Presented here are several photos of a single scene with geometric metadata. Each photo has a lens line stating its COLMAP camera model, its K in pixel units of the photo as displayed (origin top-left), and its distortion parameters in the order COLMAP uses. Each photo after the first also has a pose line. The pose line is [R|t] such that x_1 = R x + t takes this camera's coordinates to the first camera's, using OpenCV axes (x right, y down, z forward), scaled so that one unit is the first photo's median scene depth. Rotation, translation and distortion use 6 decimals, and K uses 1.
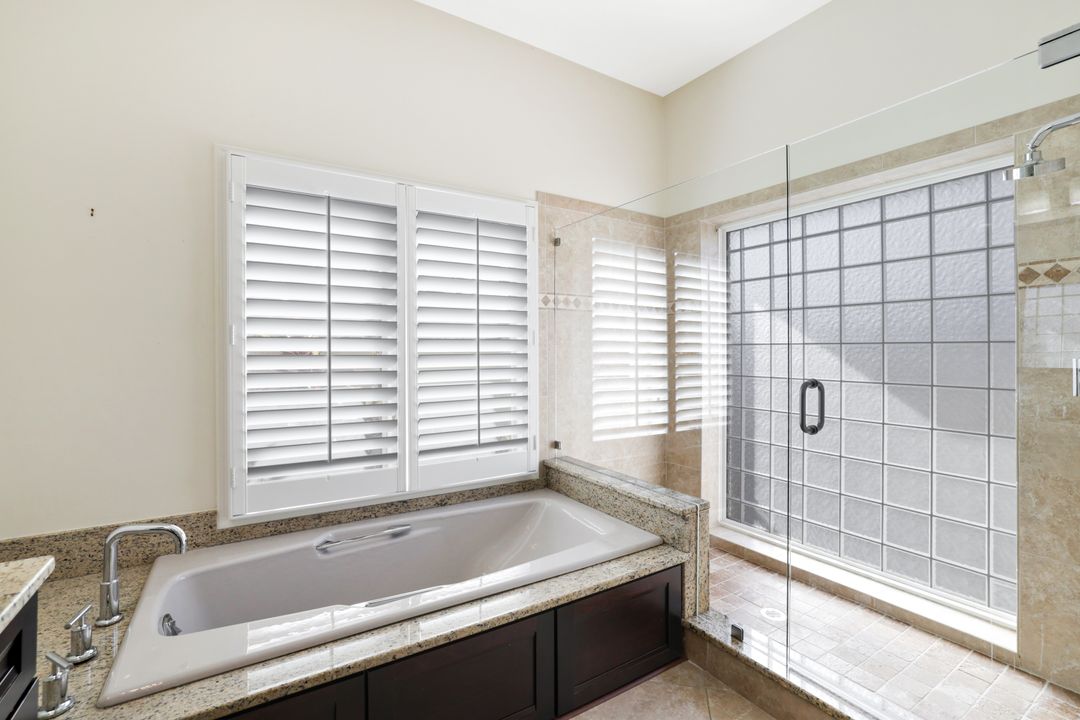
lens RADIAL K [[475.8, 0, 534.3], [0, 475.8, 351.6], [0, 0, 1]] dist [-0.043466, 0.016493]
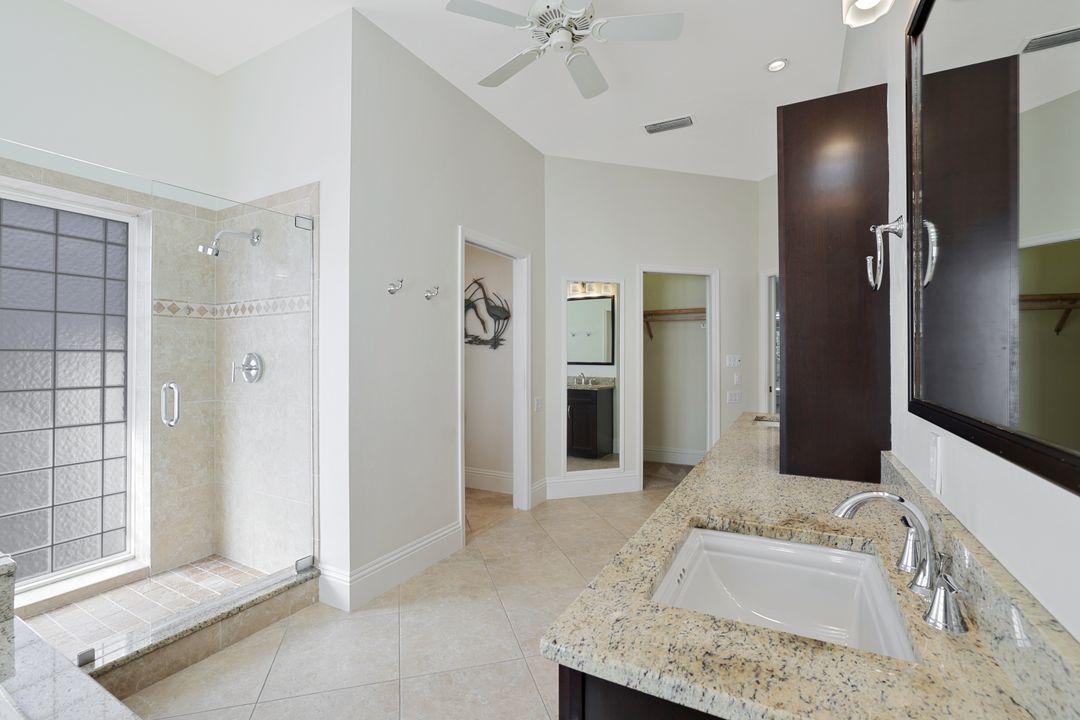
lens RADIAL K [[475.8, 0, 534.3], [0, 475.8, 351.6], [0, 0, 1]] dist [-0.043466, 0.016493]
pose [[-0.489182, 0.008031, 0.872145, -0.412590], [0.001671, 0.999964, -0.008271, -0.003324], [-0.872180, -0.002589, -0.489178, 0.332772]]
